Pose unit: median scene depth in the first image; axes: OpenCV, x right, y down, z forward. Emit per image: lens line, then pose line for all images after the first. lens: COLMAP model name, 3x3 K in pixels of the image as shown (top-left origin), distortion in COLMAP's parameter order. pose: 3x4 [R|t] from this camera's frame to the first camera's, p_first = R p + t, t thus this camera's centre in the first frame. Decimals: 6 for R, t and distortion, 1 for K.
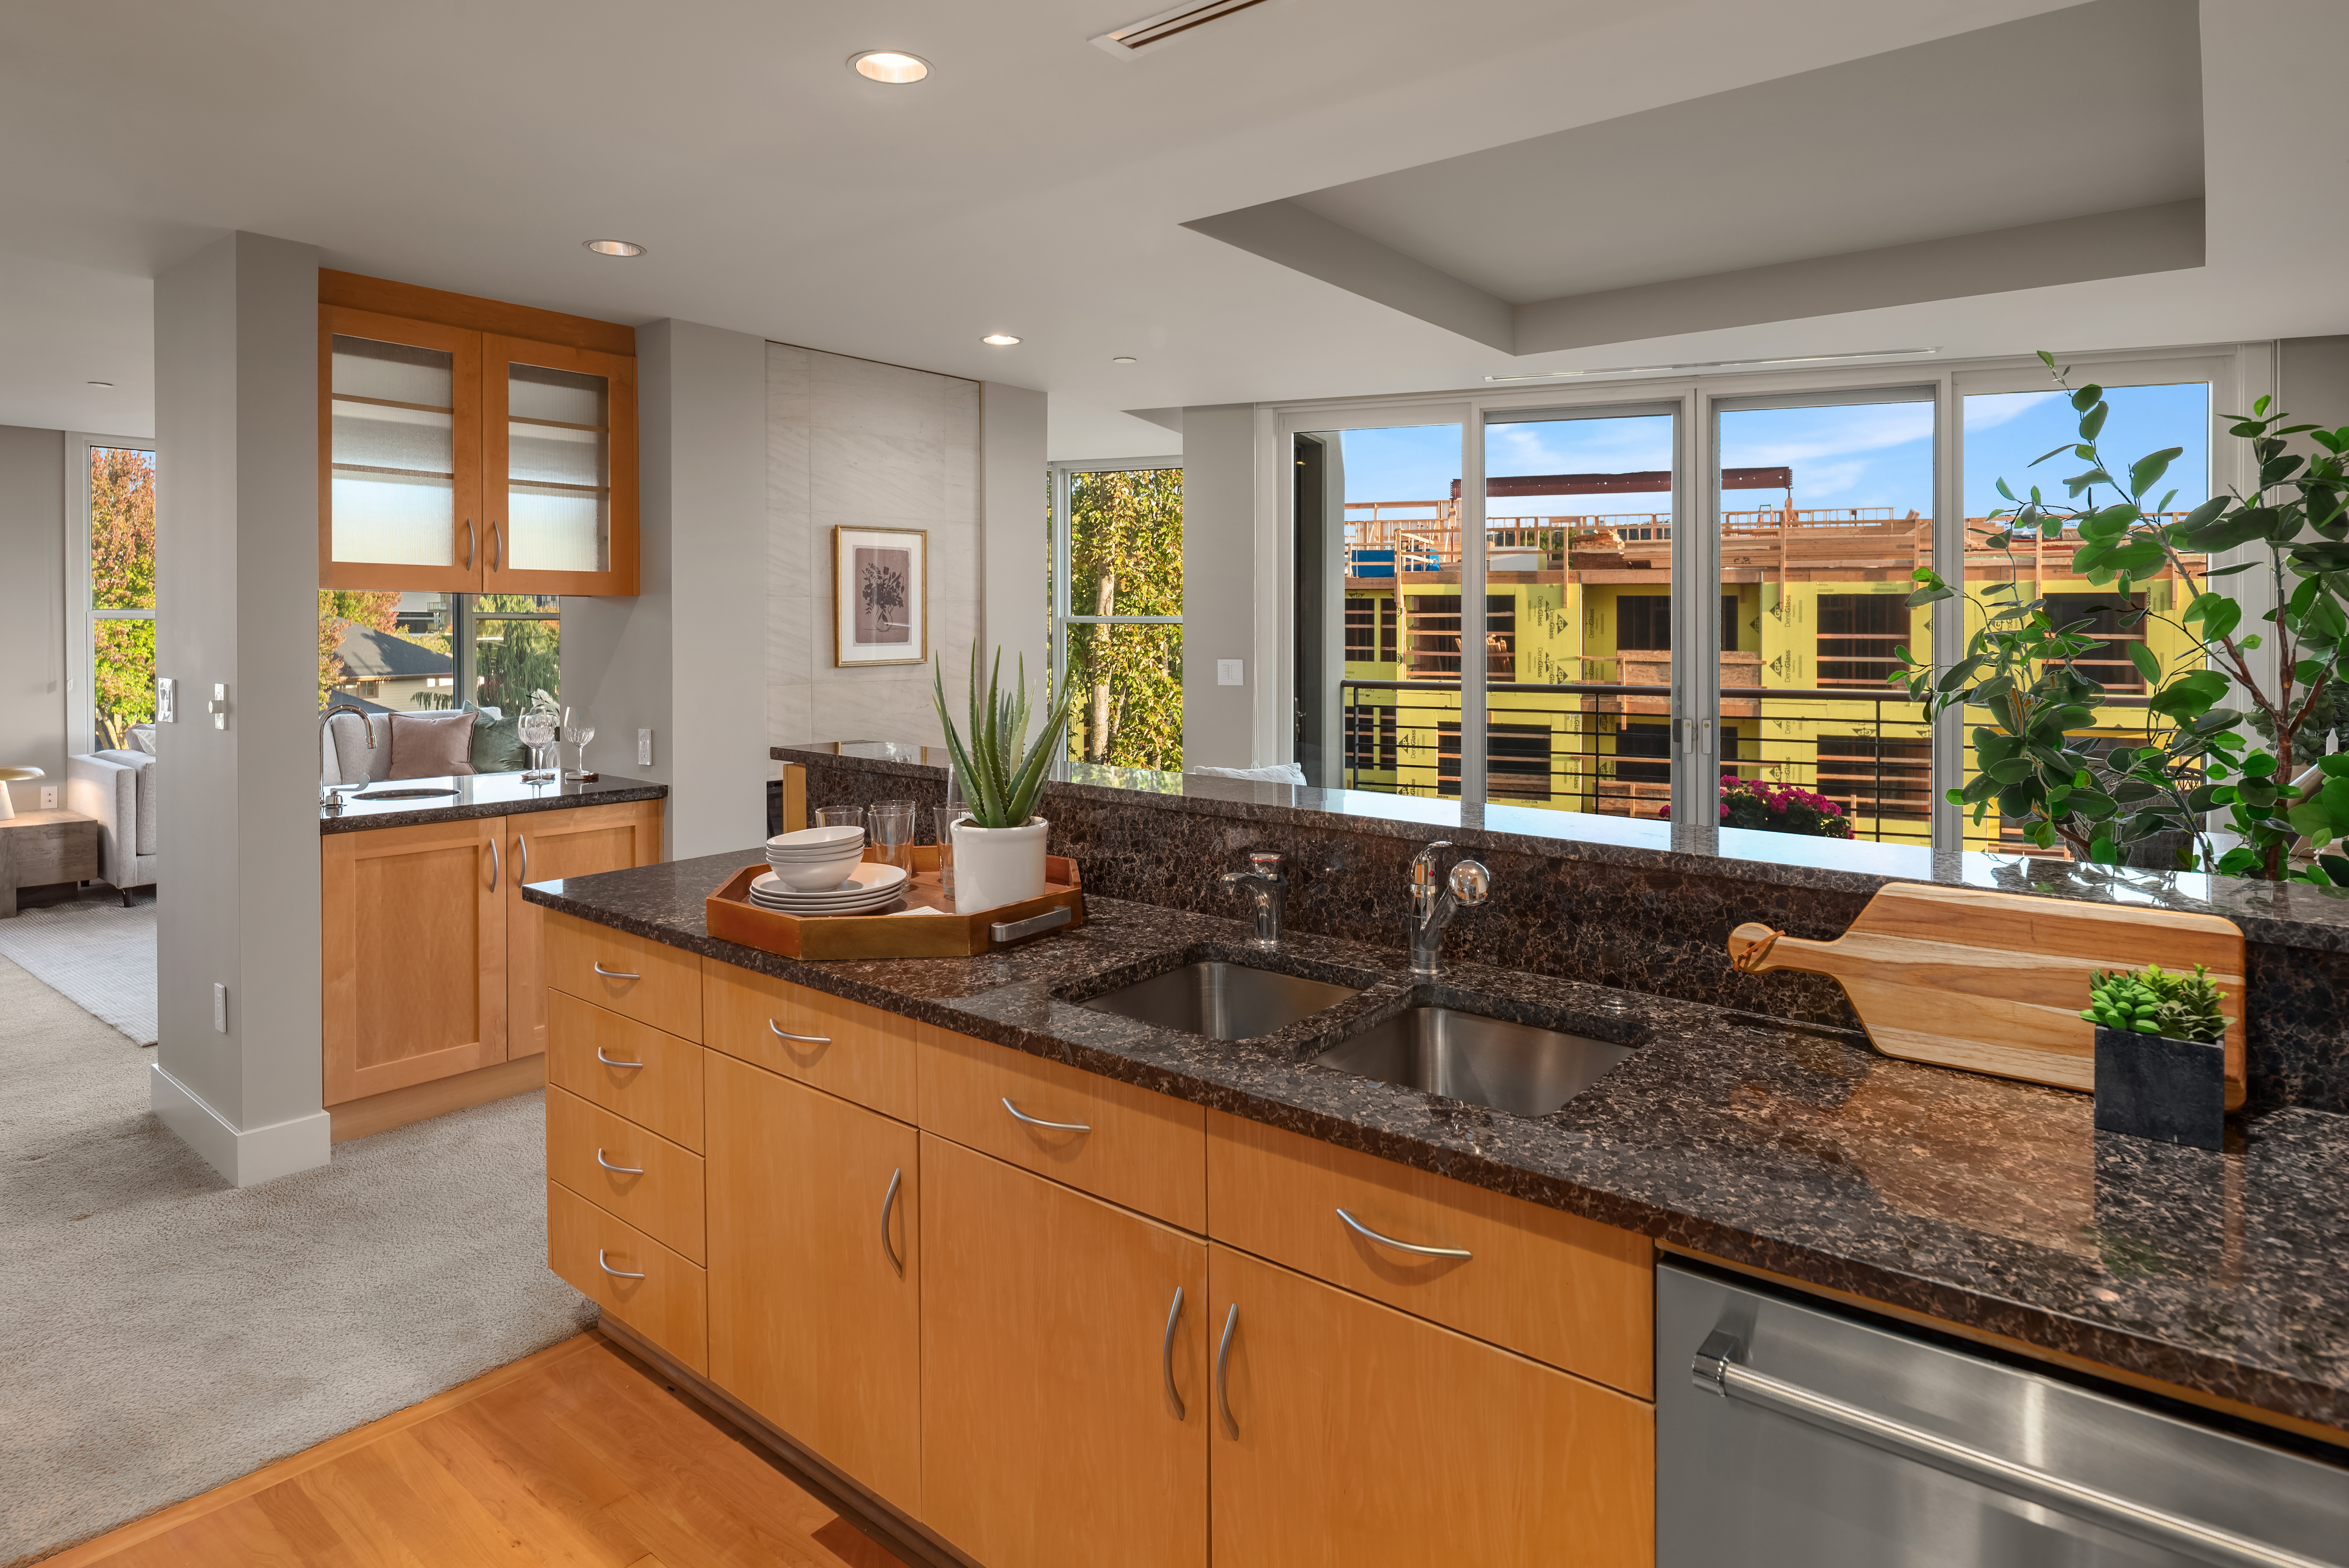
lens RADIAL K [[1283.2, 0, 1186.3], [0, 1283.2, 697.6], [0, 0, 1]] dist [-0.002023, -0.005369]
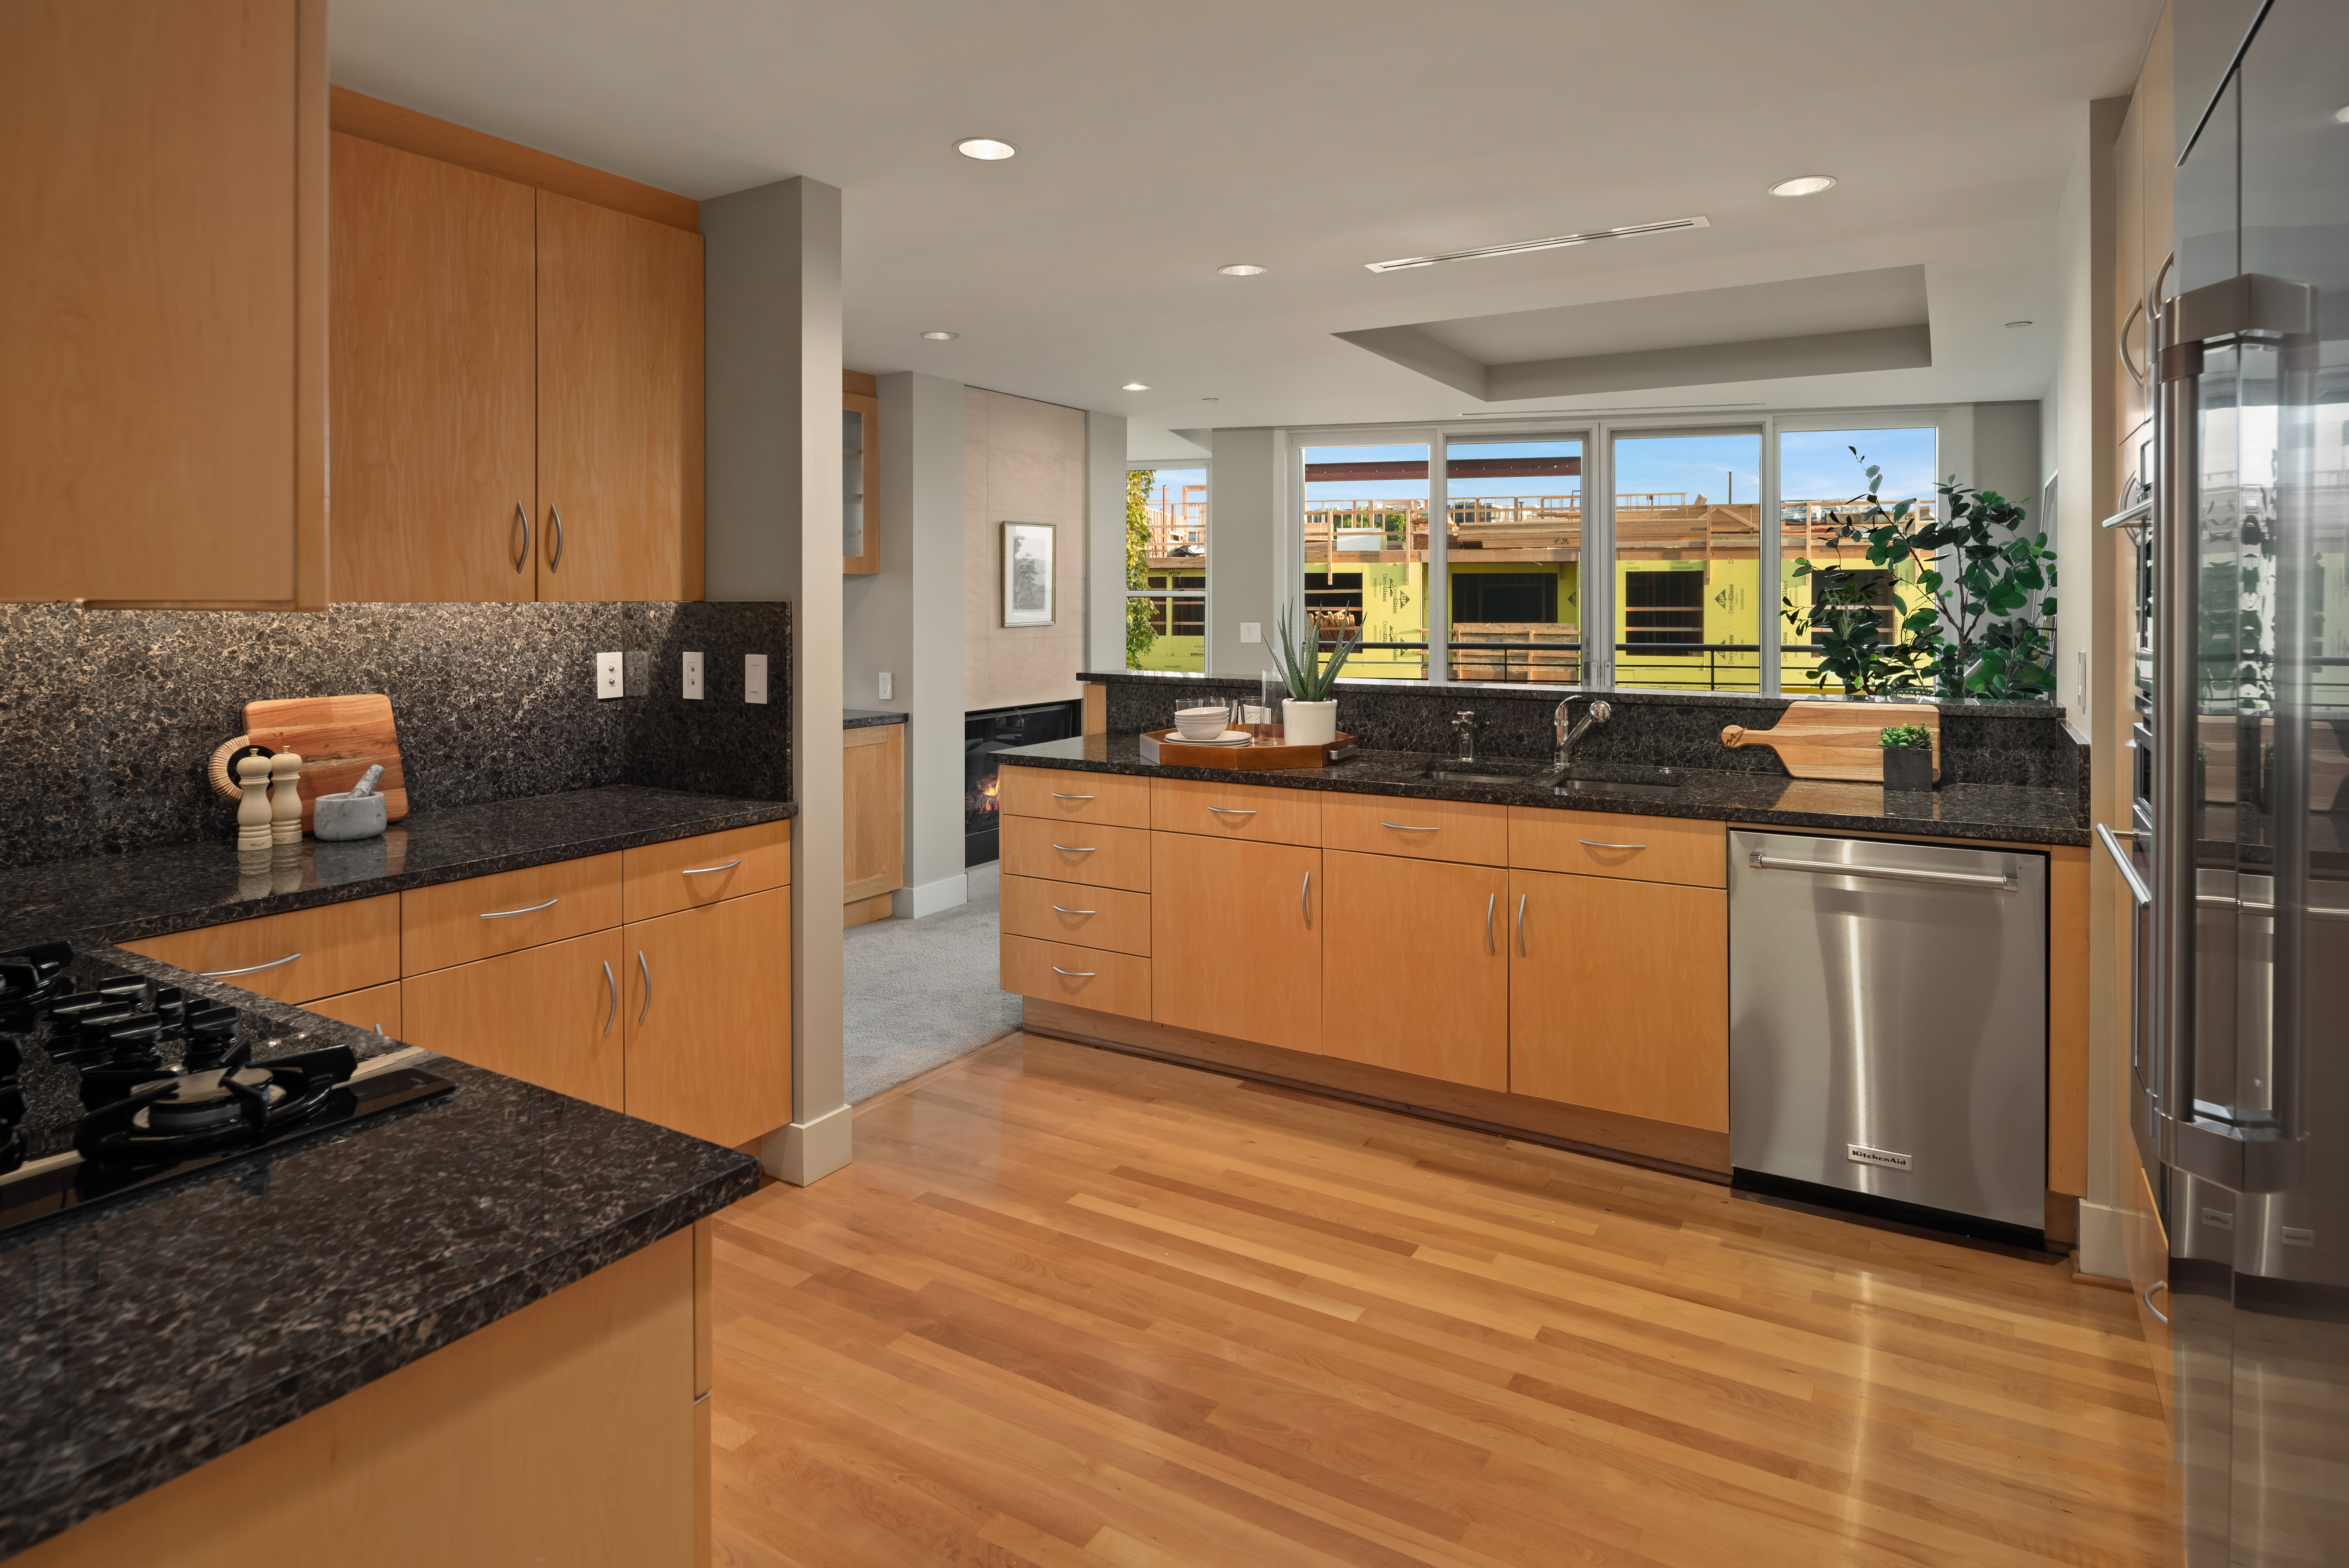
lens RADIAL K [[1283.2, 0, 1190.8], [0, 1283.2, 694.5], [0, 0, 1]] dist [-0.002023, -0.005369]
pose [[0.989853, -0.015830, 0.141210, -0.219294], [0.013853, 0.999792, 0.014971, 0.023558], [-0.141418, -0.012863, 0.989866, -0.286892]]
